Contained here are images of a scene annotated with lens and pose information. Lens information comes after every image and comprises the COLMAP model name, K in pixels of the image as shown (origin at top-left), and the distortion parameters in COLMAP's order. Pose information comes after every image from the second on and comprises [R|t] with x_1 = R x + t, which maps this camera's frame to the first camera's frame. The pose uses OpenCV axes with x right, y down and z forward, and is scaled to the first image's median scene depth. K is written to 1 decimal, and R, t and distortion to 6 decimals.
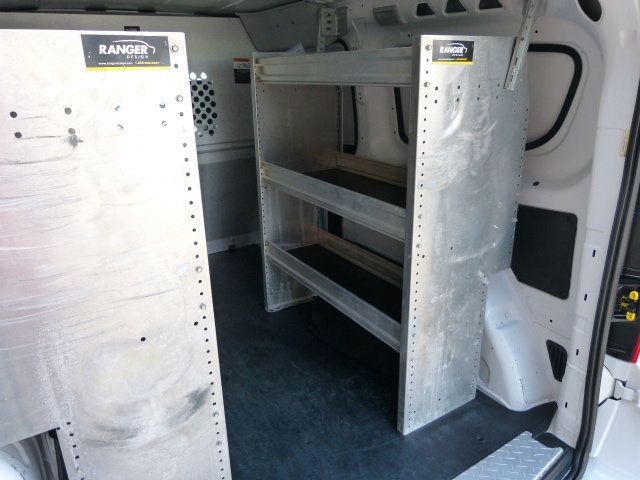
lens RADIAL K [[477.8, 0, 322.4], [0, 477.8, 242.1], [0, 0, 1]] dist [-0.023456, 0.009093]
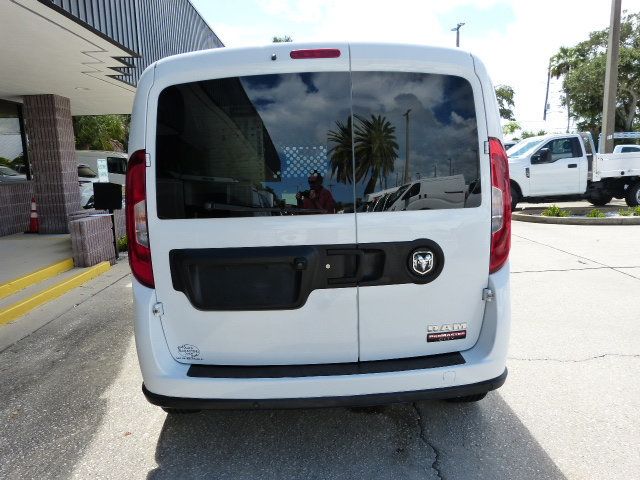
lens RADIAL K [[477.4, 0, 319.7], [0, 477.4, 242.6], [0, 0, 1]] dist [-0.024563, 0.012137]
pose [[0.867363, 0.069359, -0.492820, 1.146653], [-0.155857, 0.978285, -0.136624, 0.555465], [0.472642, 0.195312, 0.859338, -0.902882]]
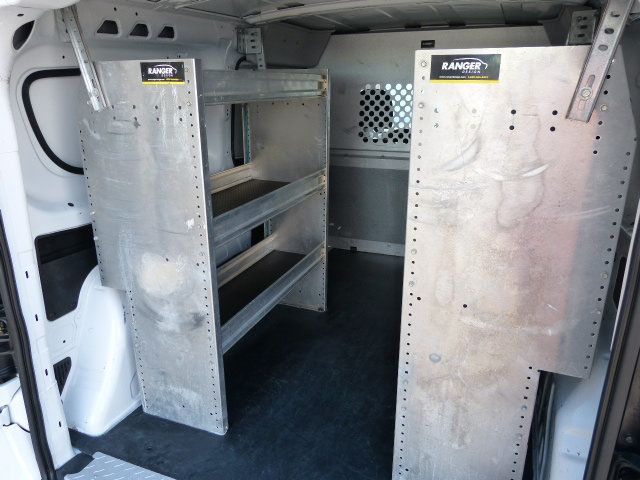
lens RADIAL K [[477.4, 0, 319.7], [0, 477.4, 242.6], [0, 0, 1]] dist [-0.024563, 0.012137]
pose [[0.581425, 0.276858, -0.765046, 0.876098], [-0.284973, 0.950054, 0.127234, -0.149455], [0.762060, 0.144040, 0.631282, 0.339419]]
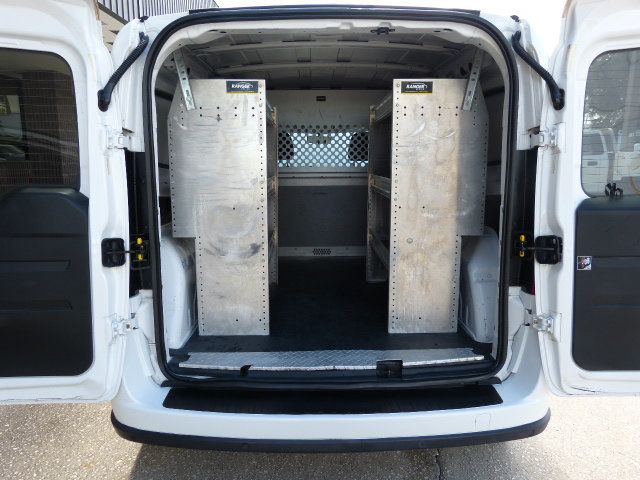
lens RADIAL K [[483.2, 0, 320.0], [0, 483.2, 240.0], [0, 0, 1]] dist [-0.014398, 0.002379]
pose [[0.858804, 0.106606, -0.501090, 0.962874], [-0.190796, 0.974302, -0.119720, 0.458338], [0.475450, 0.198422, 0.857074, -0.632144]]
